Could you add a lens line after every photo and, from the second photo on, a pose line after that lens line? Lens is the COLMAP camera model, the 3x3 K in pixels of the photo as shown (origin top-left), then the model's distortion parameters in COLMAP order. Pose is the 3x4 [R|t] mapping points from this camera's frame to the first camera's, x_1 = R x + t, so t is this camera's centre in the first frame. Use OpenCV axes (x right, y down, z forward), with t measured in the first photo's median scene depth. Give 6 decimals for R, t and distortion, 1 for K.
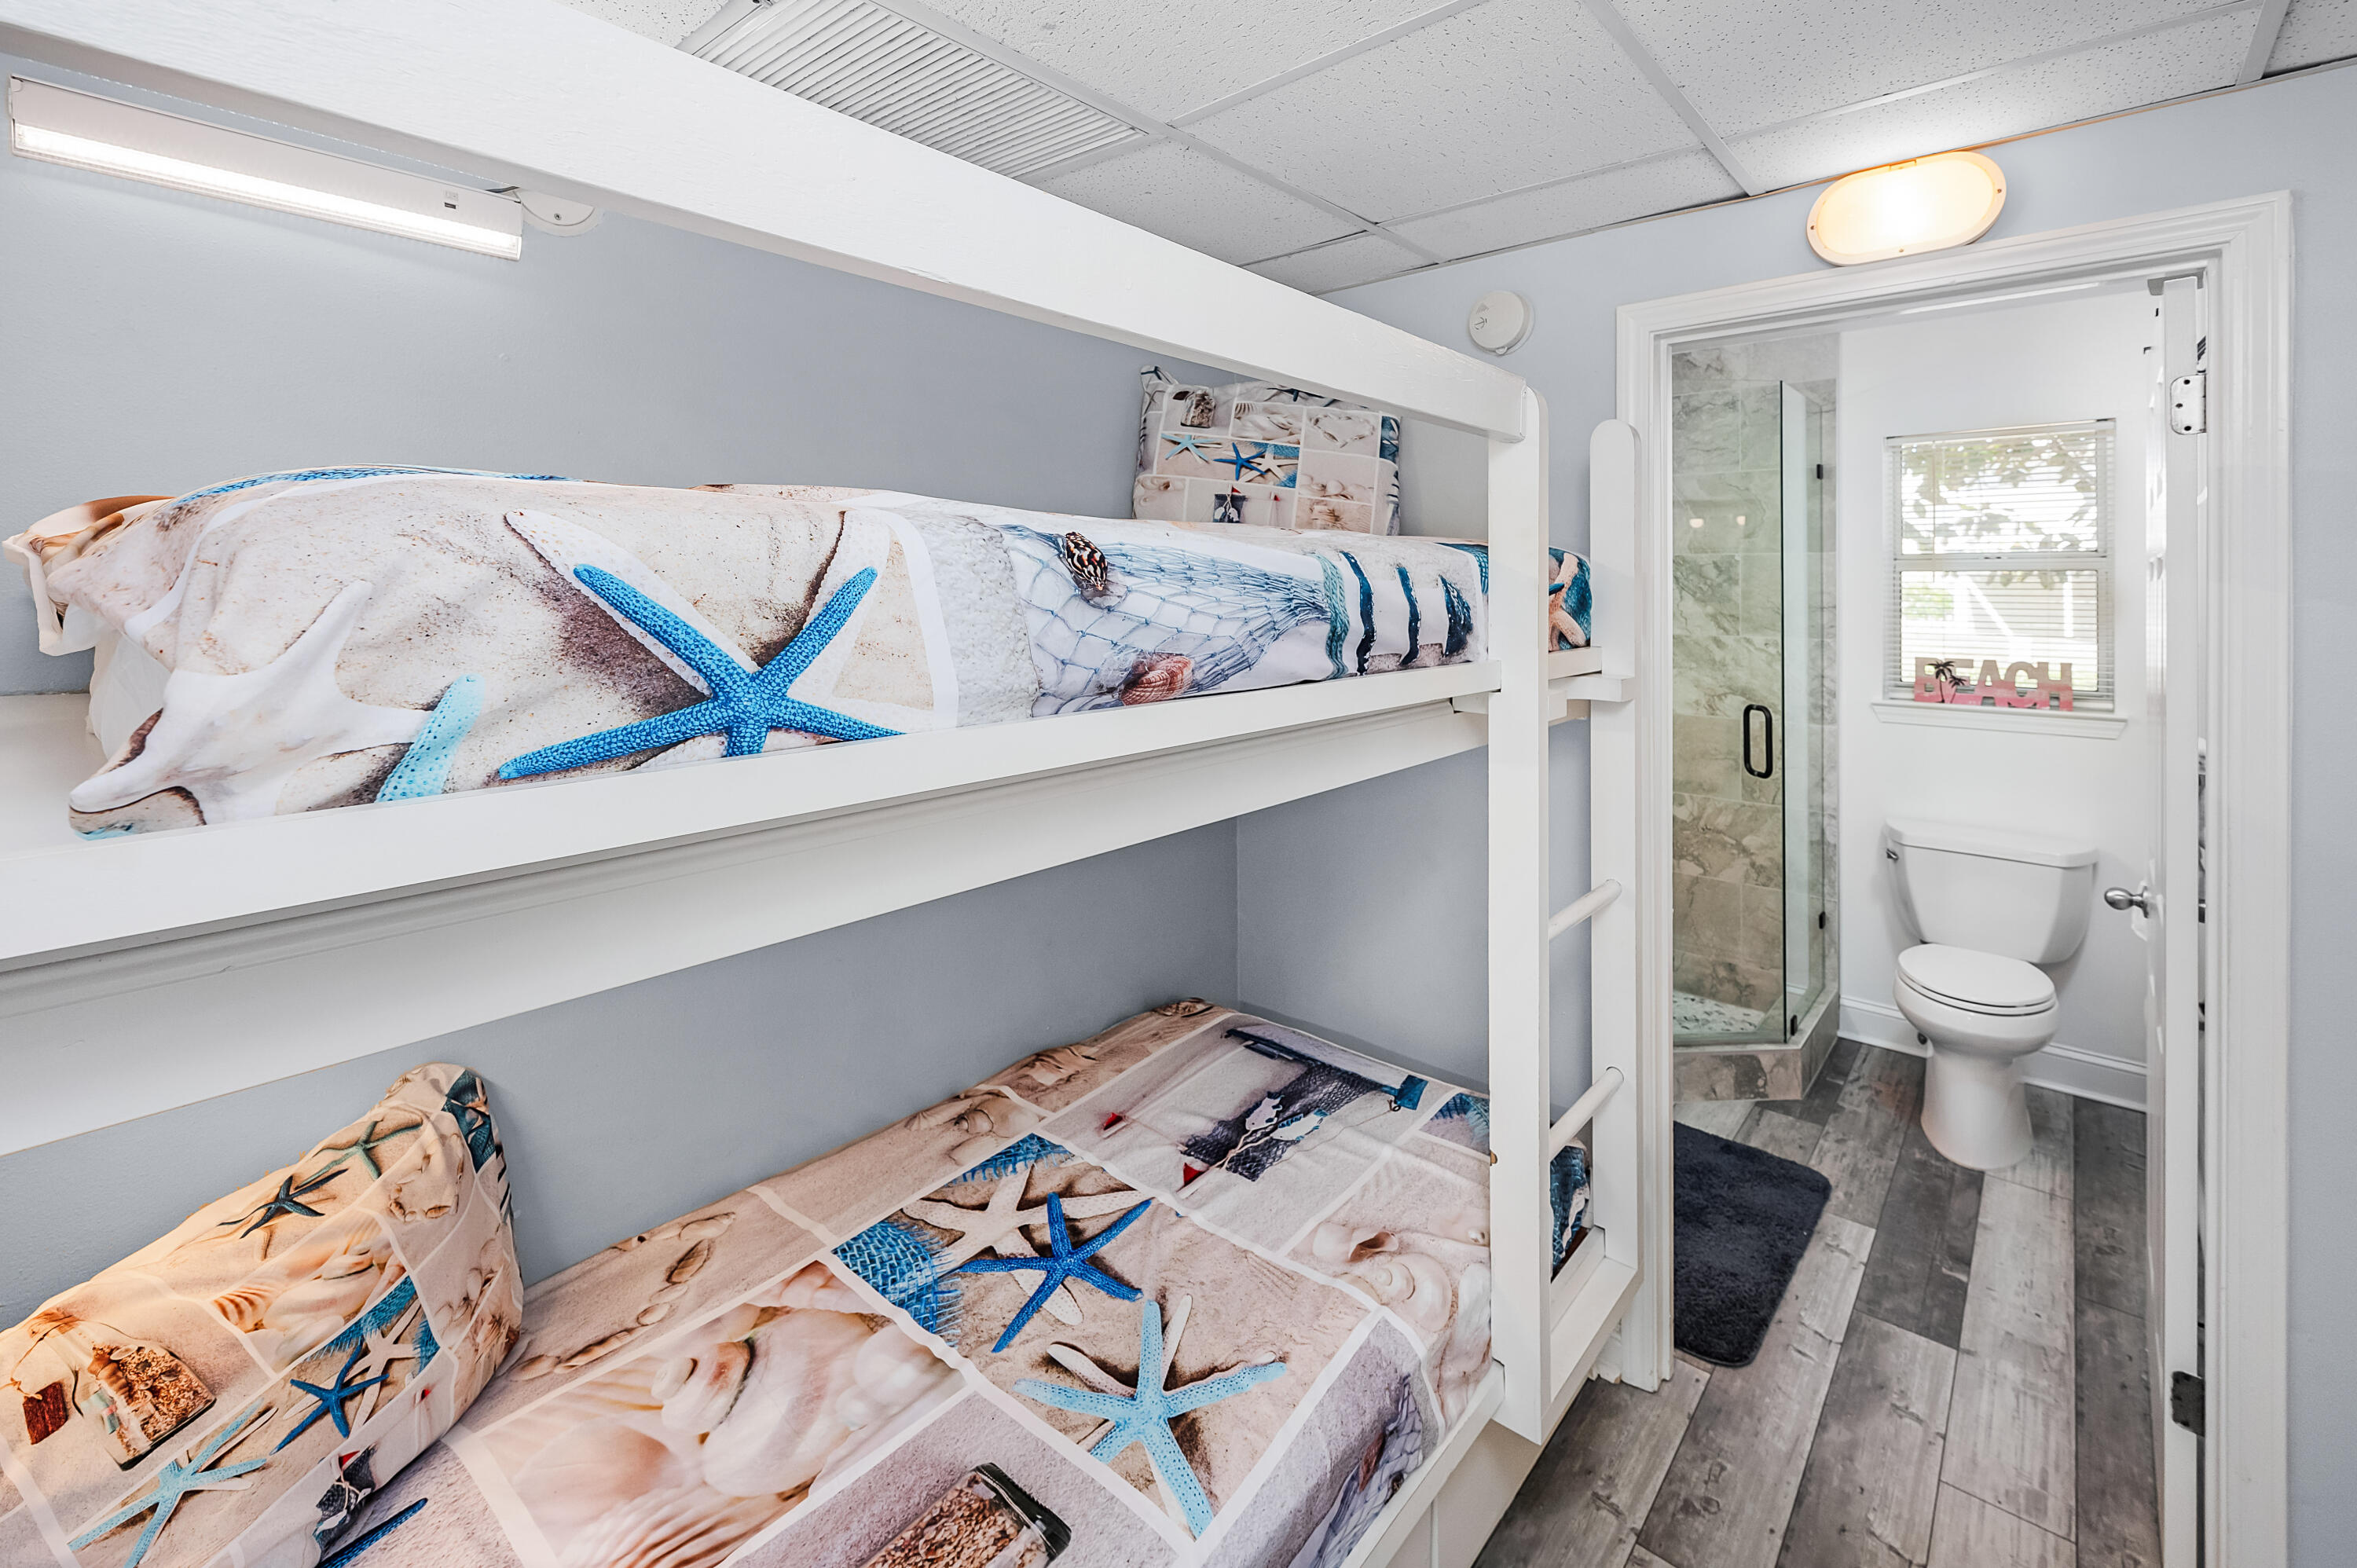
lens RADIAL K [[1030.8, 0, 1170.8], [0, 1030.8, 583.7], [0, 0, 1]] dist [0.000651, -0.000154]
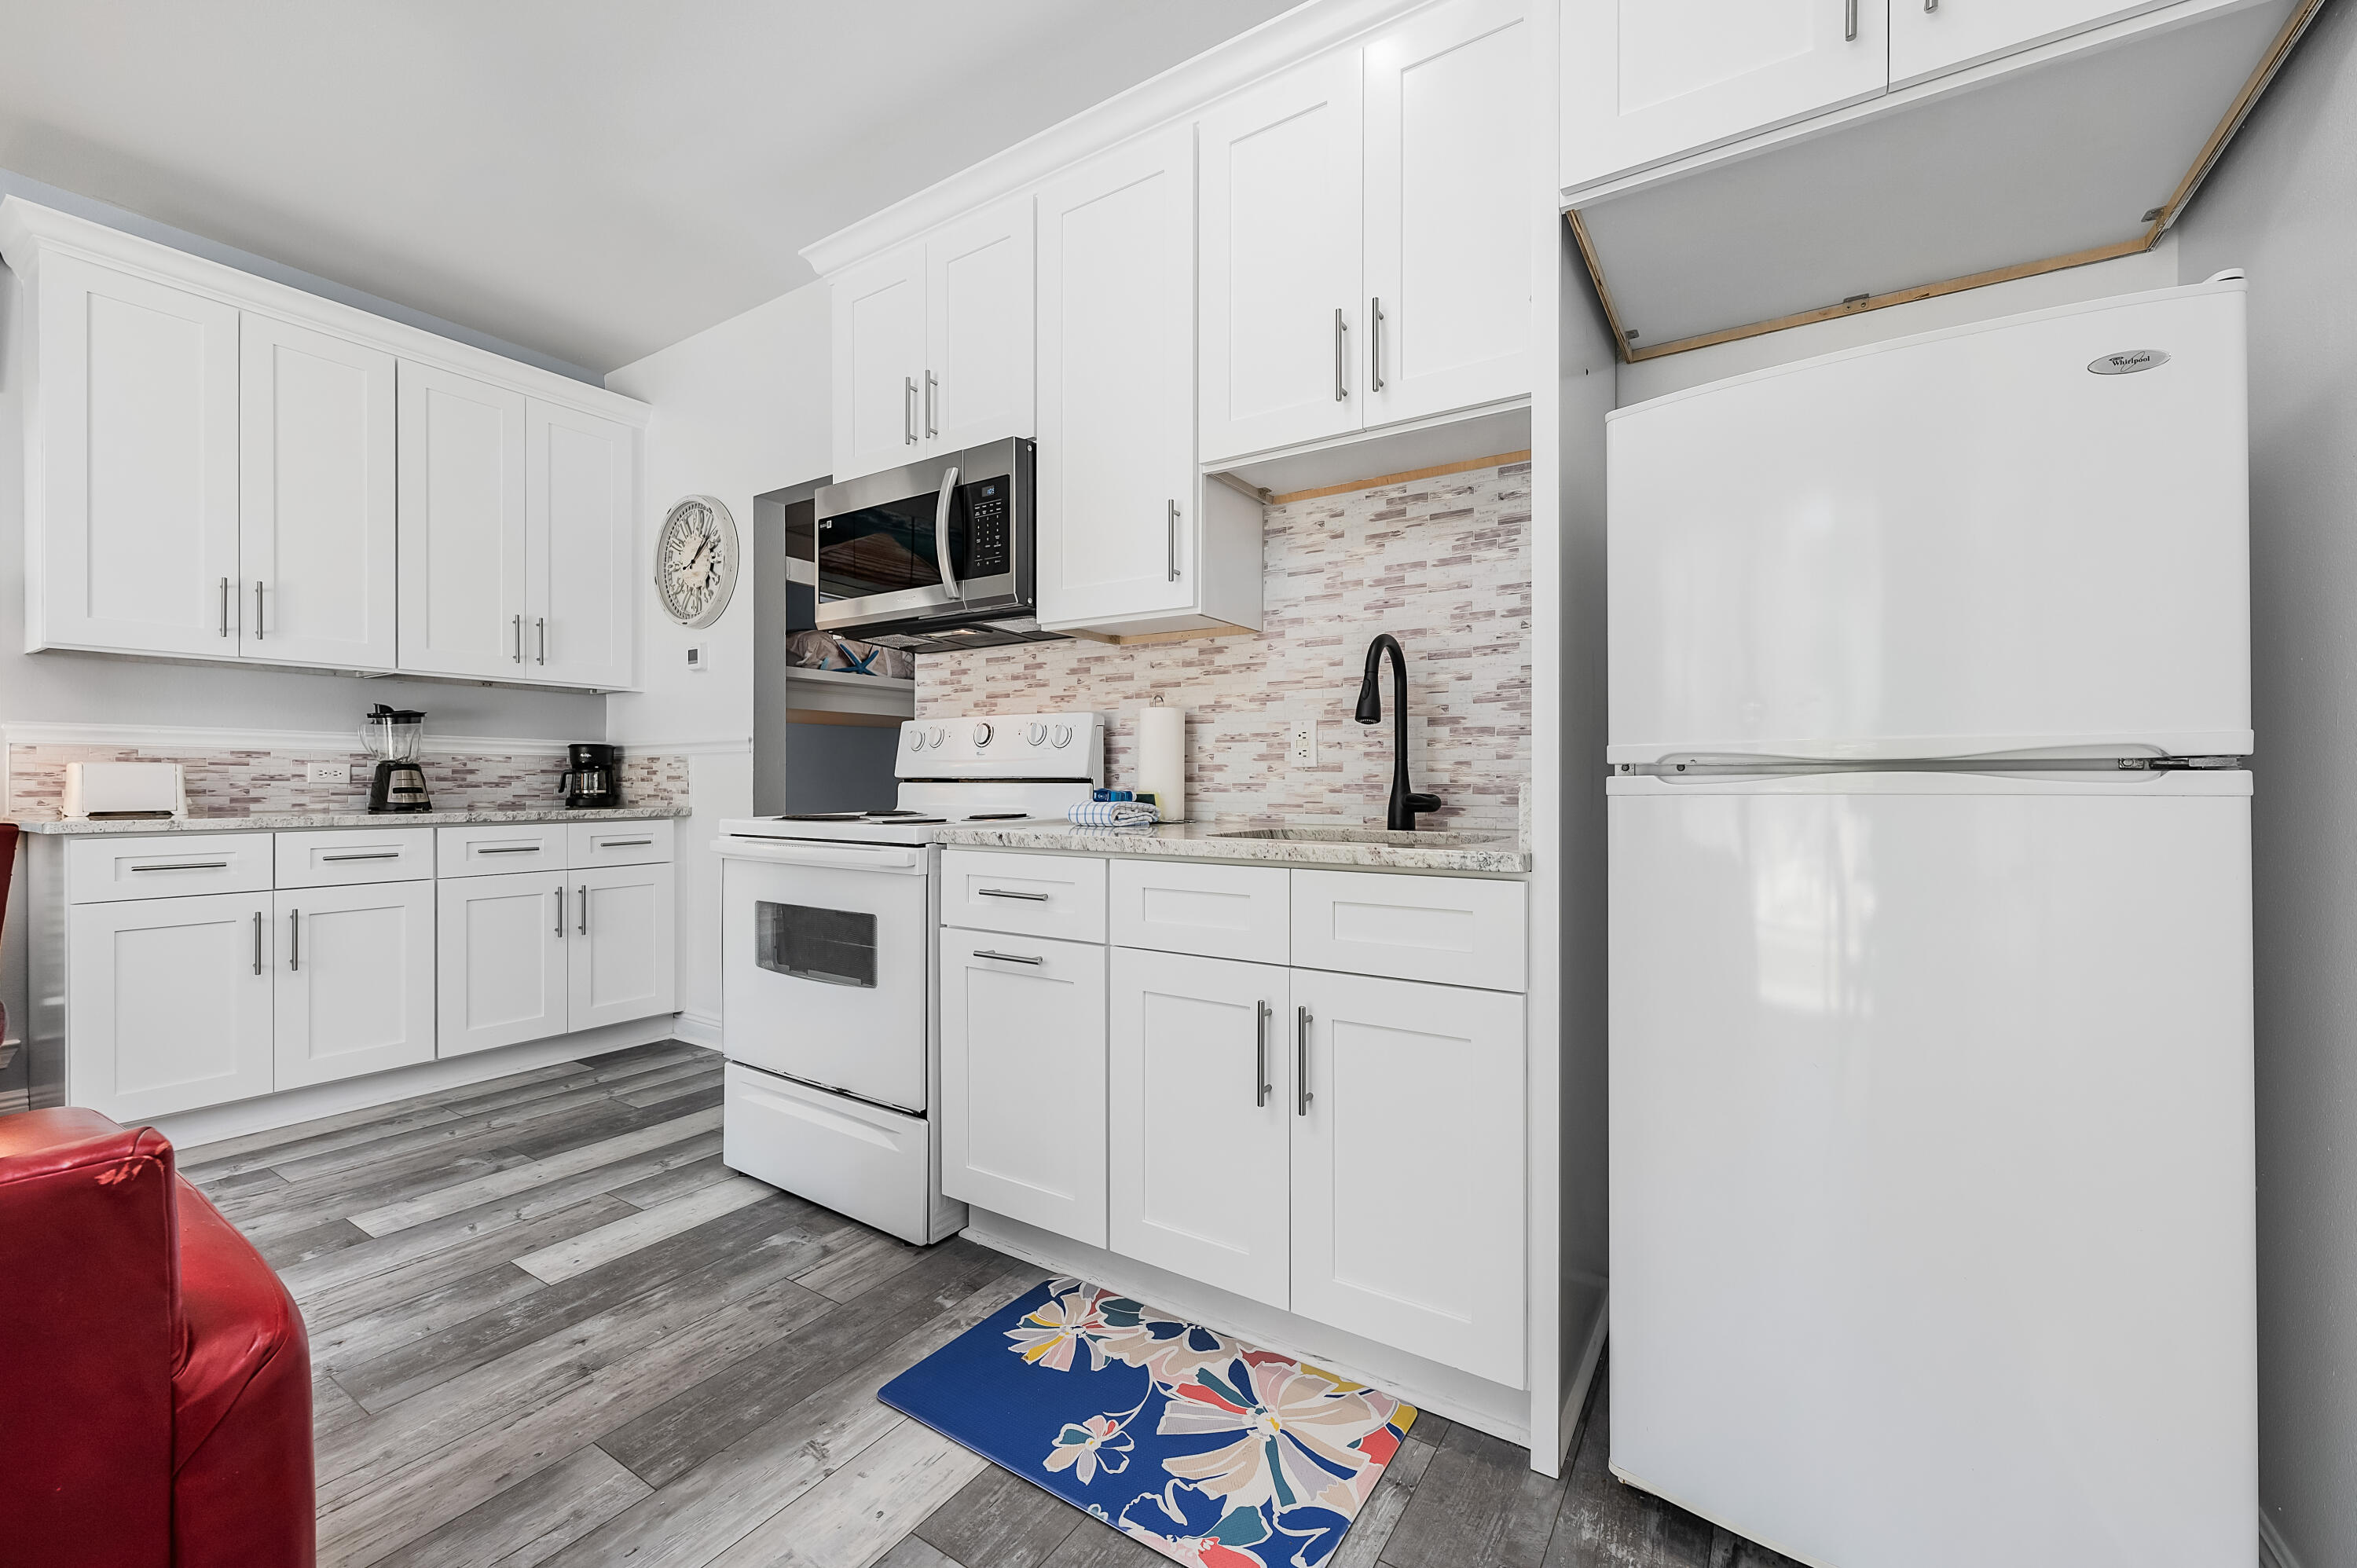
lens RADIAL K [[950.7, 0, 1185.0], [0, 950.7, 783.4], [0, 0, 1]] dist [0.001246, -0.001027]
pose [[0.989522, -0.000430, 0.144380, 0.153774], [-0.001008, 0.999951, 0.009888, 0.160668], [-0.144377, -0.009930, 0.989473, -1.073221]]
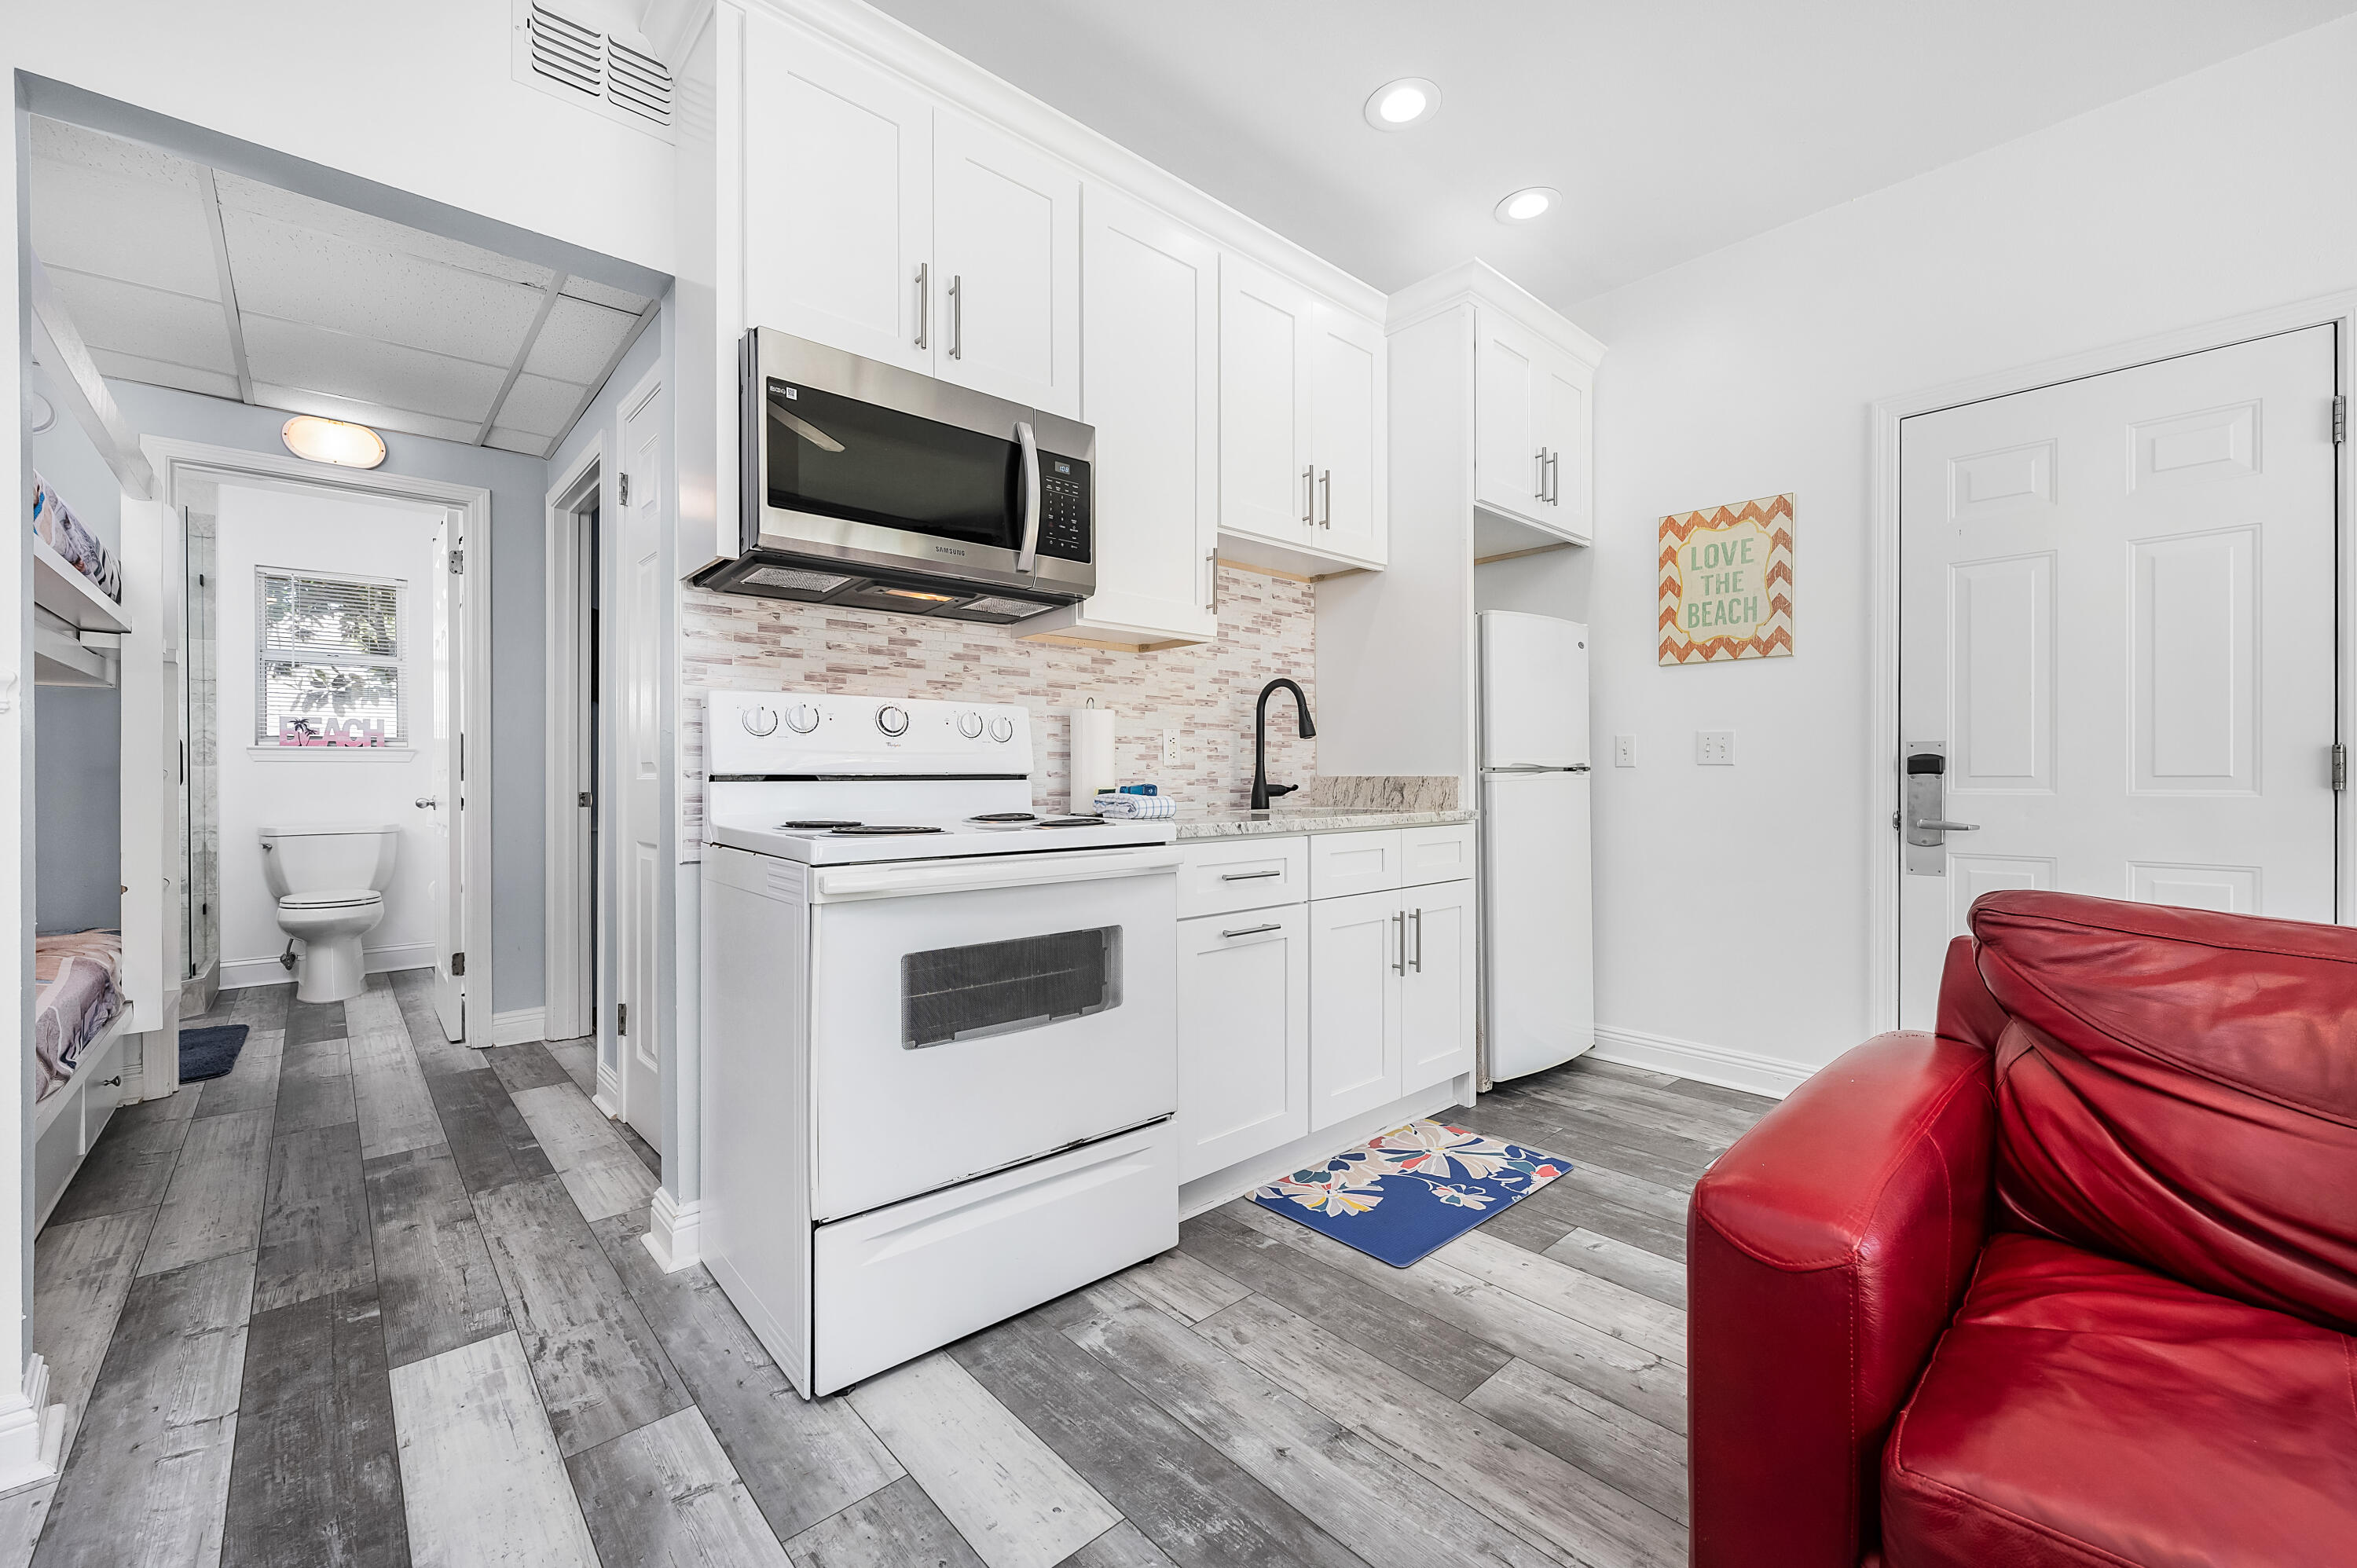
lens RADIAL K [[950.7, 0, 1196.5], [0, 950.7, 781.6], [0, 0, 1]] dist [0.001246, -0.001027]
pose [[0.107721, -0.007823, 0.994150, -0.547211], [-0.003158, 0.999961, 0.008211, 0.162991], [-0.994176, -0.004024, 0.107692, -0.507069]]
